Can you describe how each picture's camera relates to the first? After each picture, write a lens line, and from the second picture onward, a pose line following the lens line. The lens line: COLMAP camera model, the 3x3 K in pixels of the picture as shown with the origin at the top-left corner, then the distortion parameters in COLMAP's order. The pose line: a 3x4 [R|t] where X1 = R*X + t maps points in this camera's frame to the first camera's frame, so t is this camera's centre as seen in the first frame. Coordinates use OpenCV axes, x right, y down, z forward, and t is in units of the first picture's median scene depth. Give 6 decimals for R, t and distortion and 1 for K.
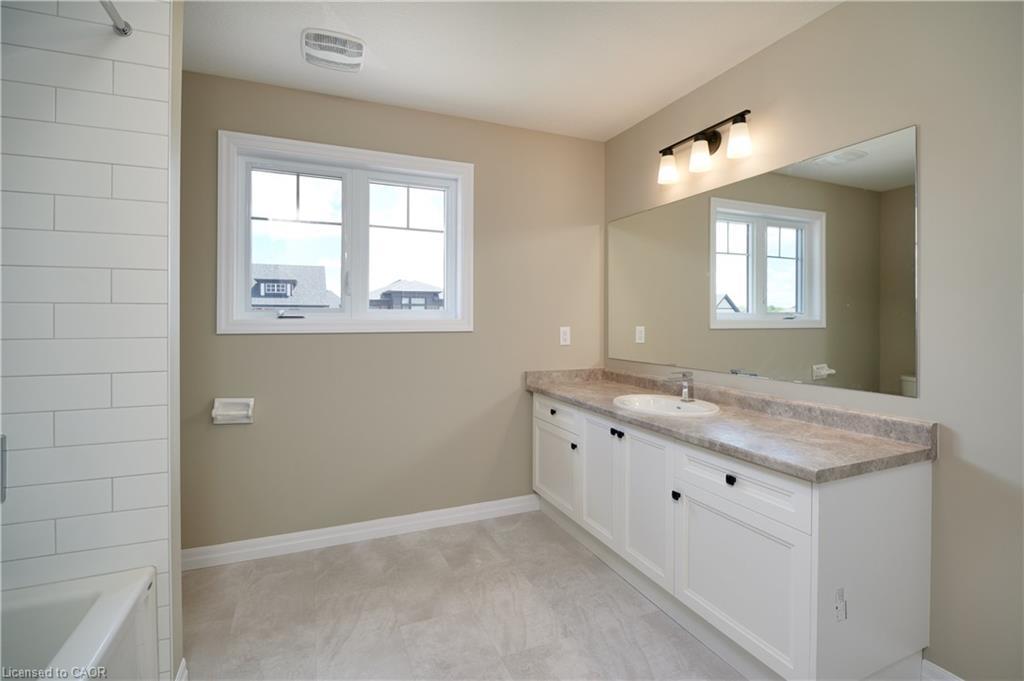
lens RADIAL K [[456.4, 0, 503.0], [0, 456.4, 320.6], [0, 0, 1]] dist [-0.003949, 0.001011]
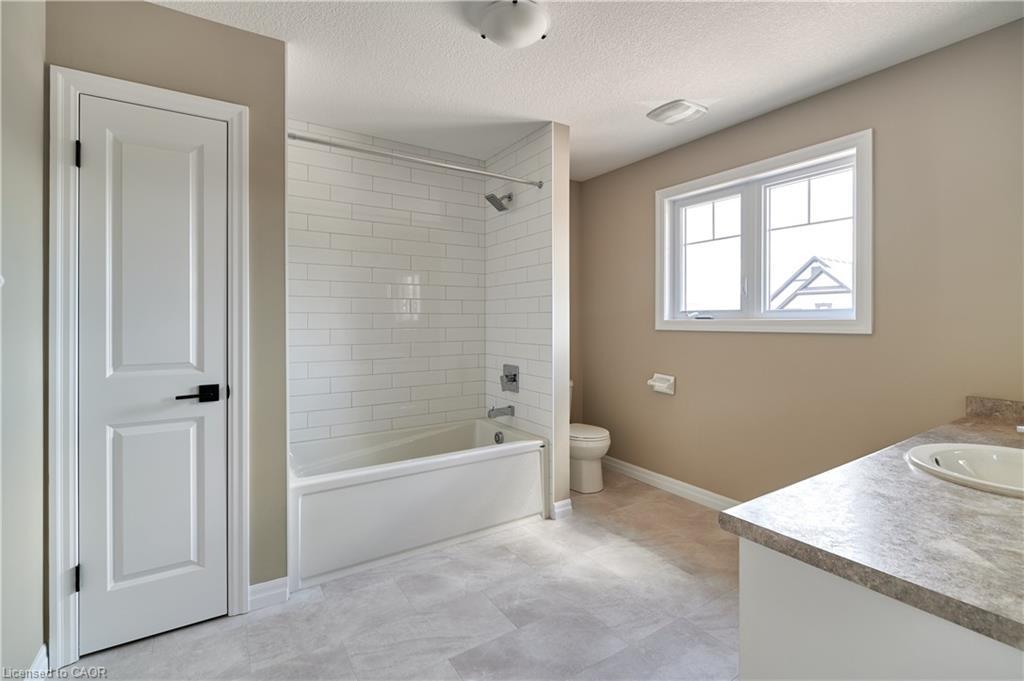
lens RADIAL K [[456.4, 0, 512.4], [0, 456.4, 330.4], [0, 0, 1]] dist [-0.003949, 0.001011]
pose [[0.203017, 0.023296, -0.978898, 1.277719], [-0.001785, 0.999724, 0.023422, -0.003545], [0.979174, -0.003007, 0.203002, 0.448189]]
